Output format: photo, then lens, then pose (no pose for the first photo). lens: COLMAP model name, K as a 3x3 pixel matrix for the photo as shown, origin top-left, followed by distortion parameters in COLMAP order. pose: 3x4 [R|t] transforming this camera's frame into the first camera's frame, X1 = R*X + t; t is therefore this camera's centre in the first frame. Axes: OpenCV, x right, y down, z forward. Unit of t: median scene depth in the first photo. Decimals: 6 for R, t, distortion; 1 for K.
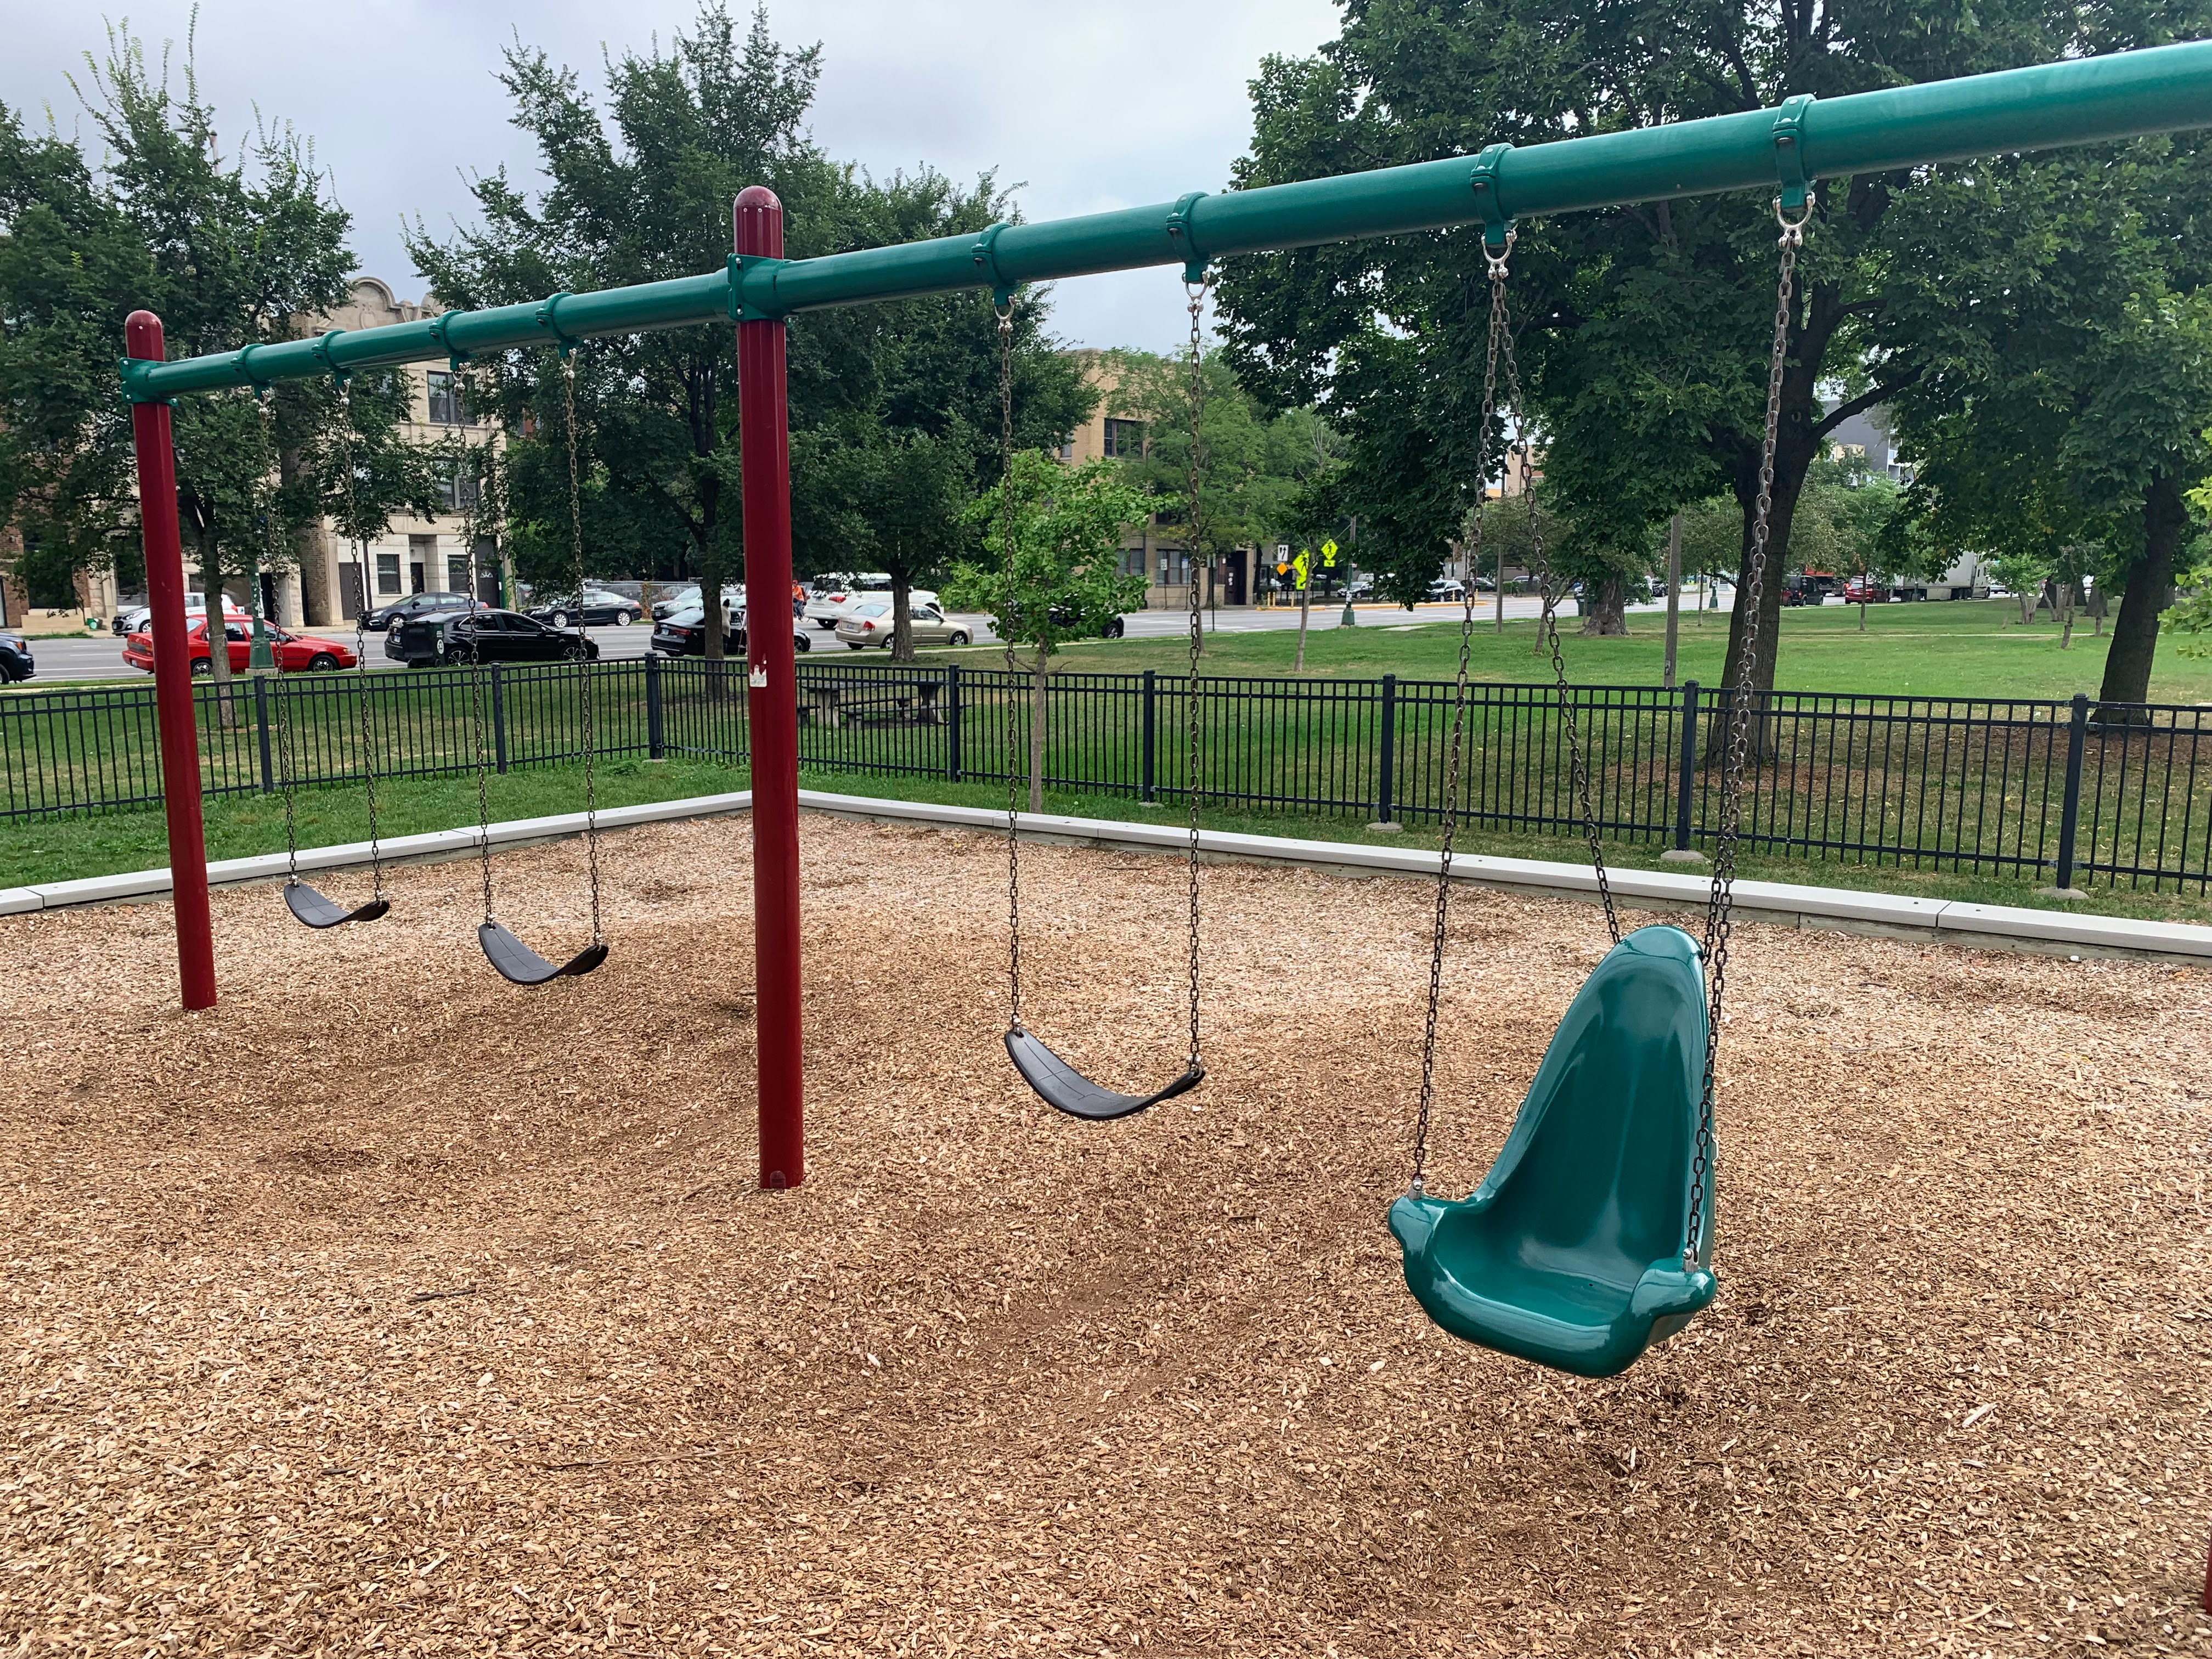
lens RADIAL K [[1666.5, 0, 1106.8], [0, 1666.5, 836.0], [0, 0, 1]] dist [-0.008280, -0.000084]
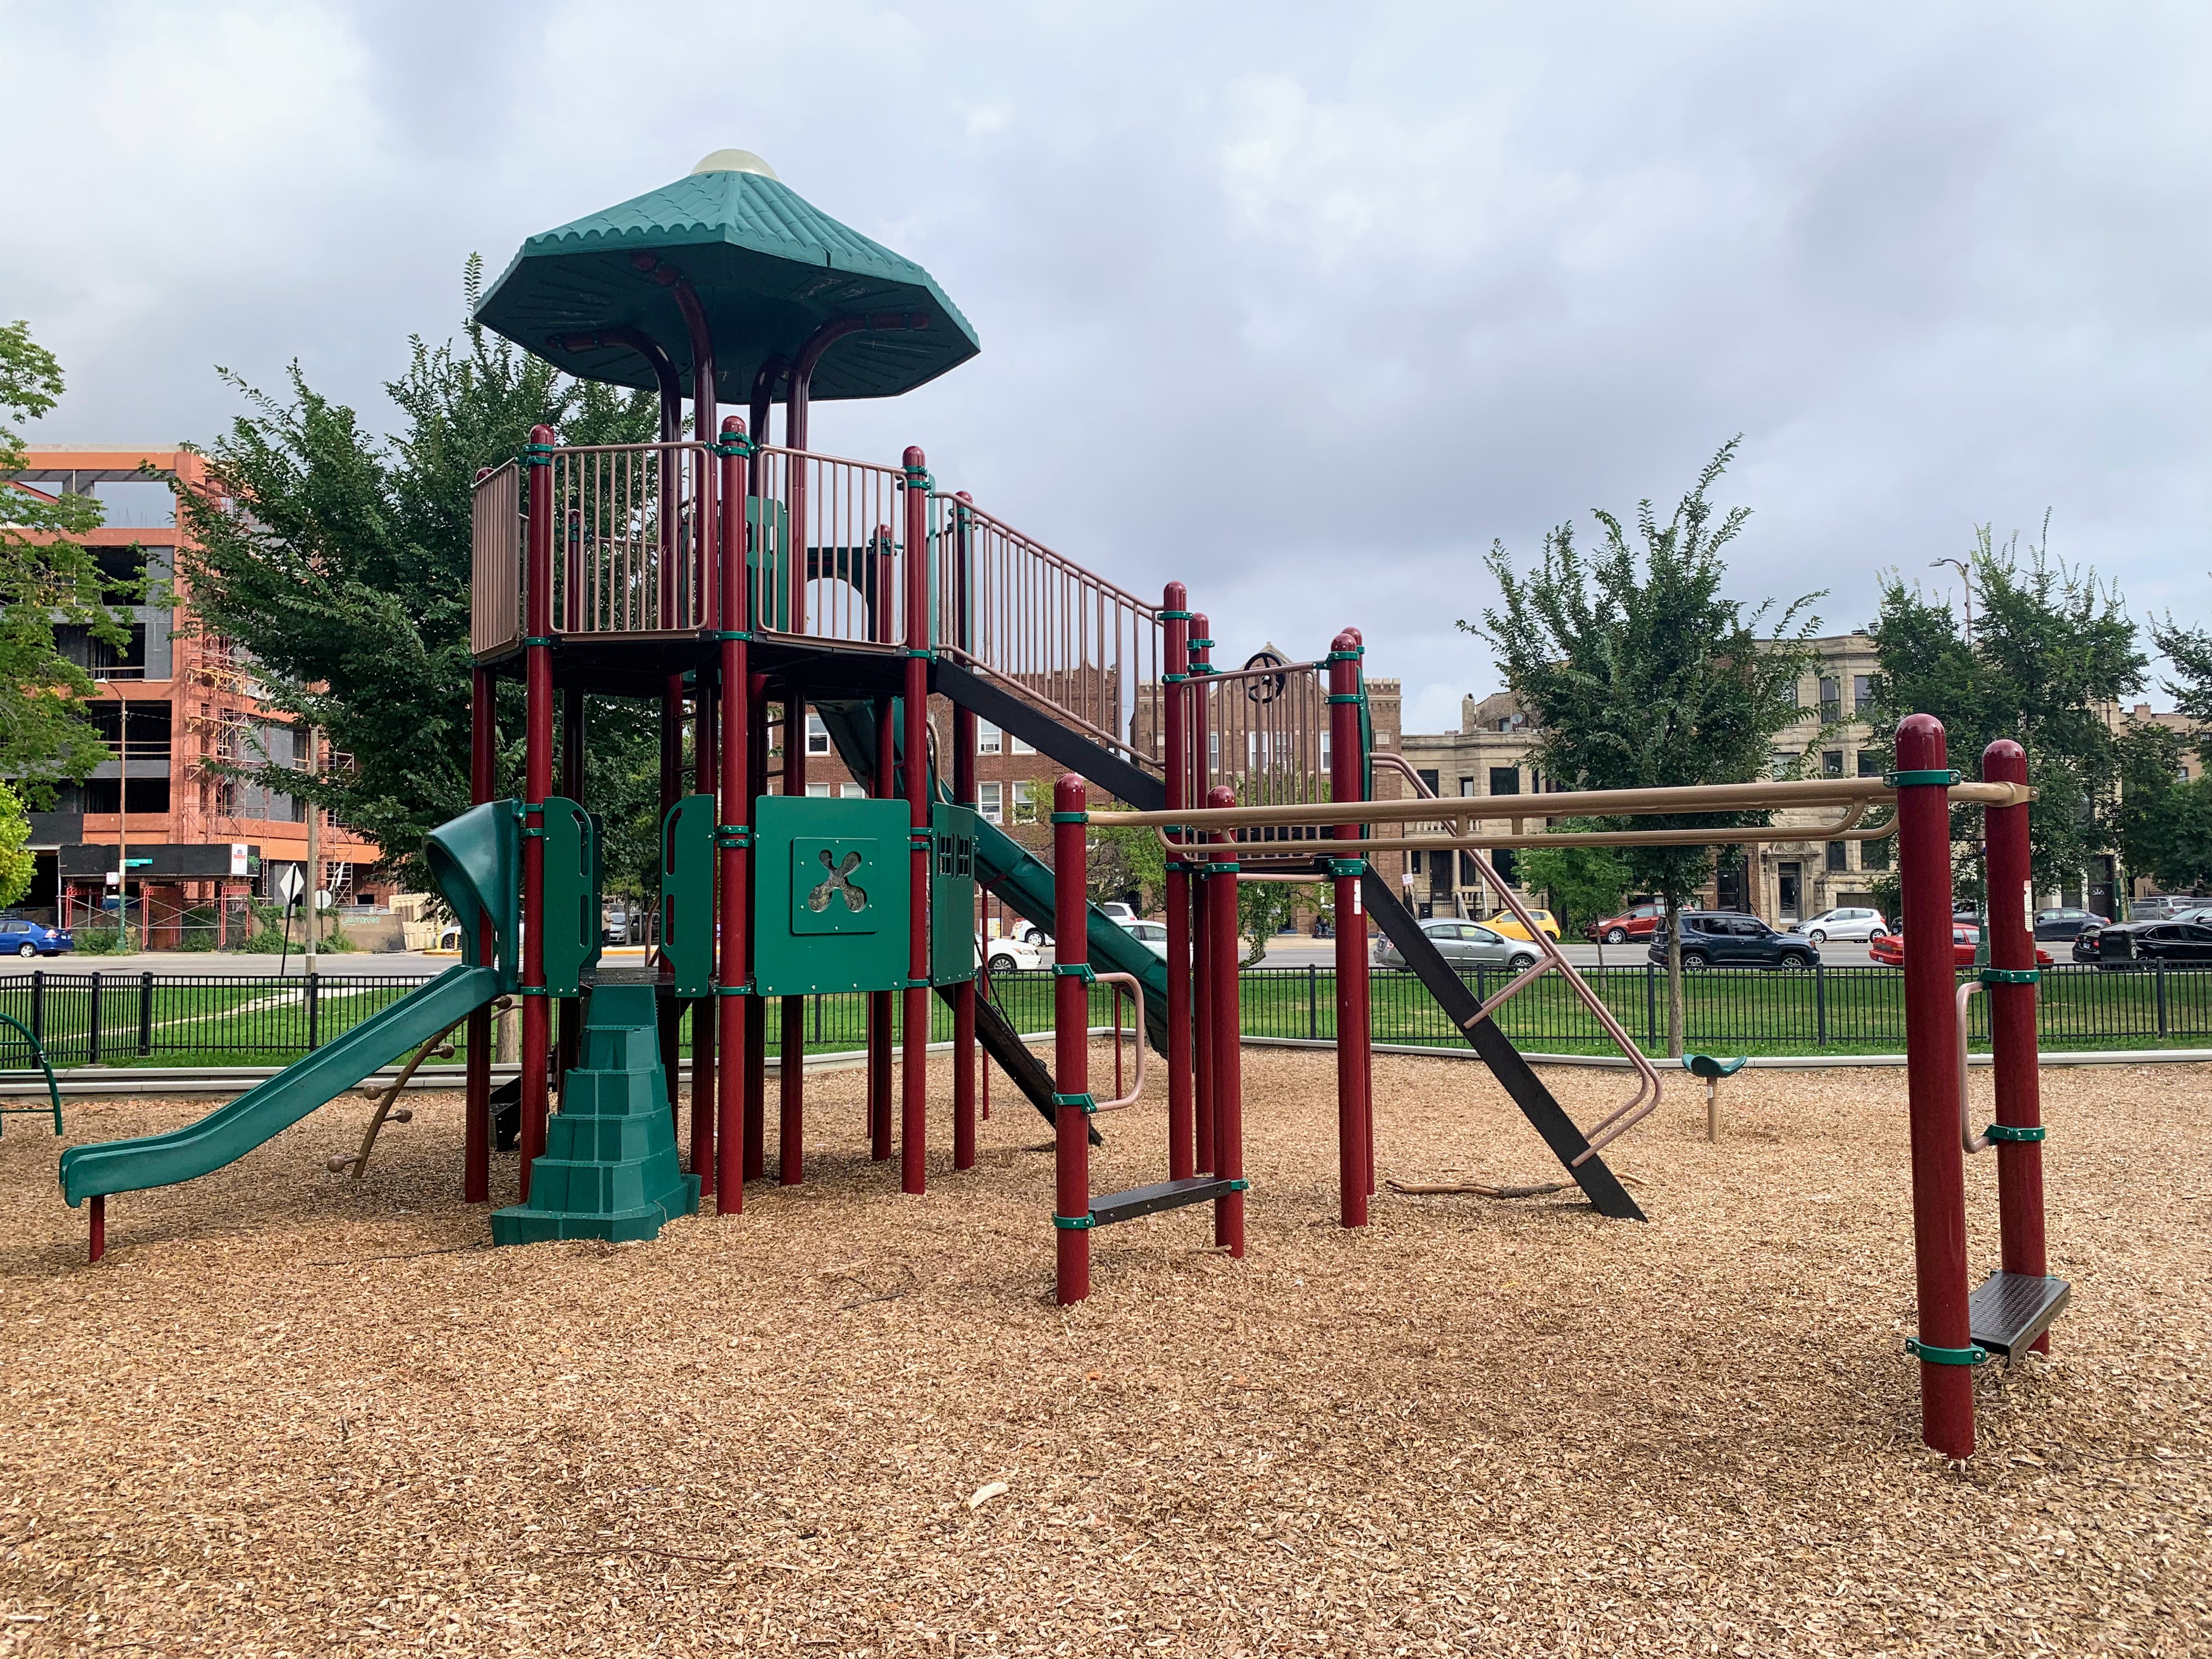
lens RADIAL K [[1666.5, 0, 1107.1], [0, 1666.5, 822.6], [0, 0, 1]] dist [-0.008280, -0.000084]
pose [[0.672202, -0.043851, -0.739068, -0.031337], [-0.103472, 0.982883, -0.152428, 0.072050], [0.733102, 0.178935, 0.656158, -0.456589]]
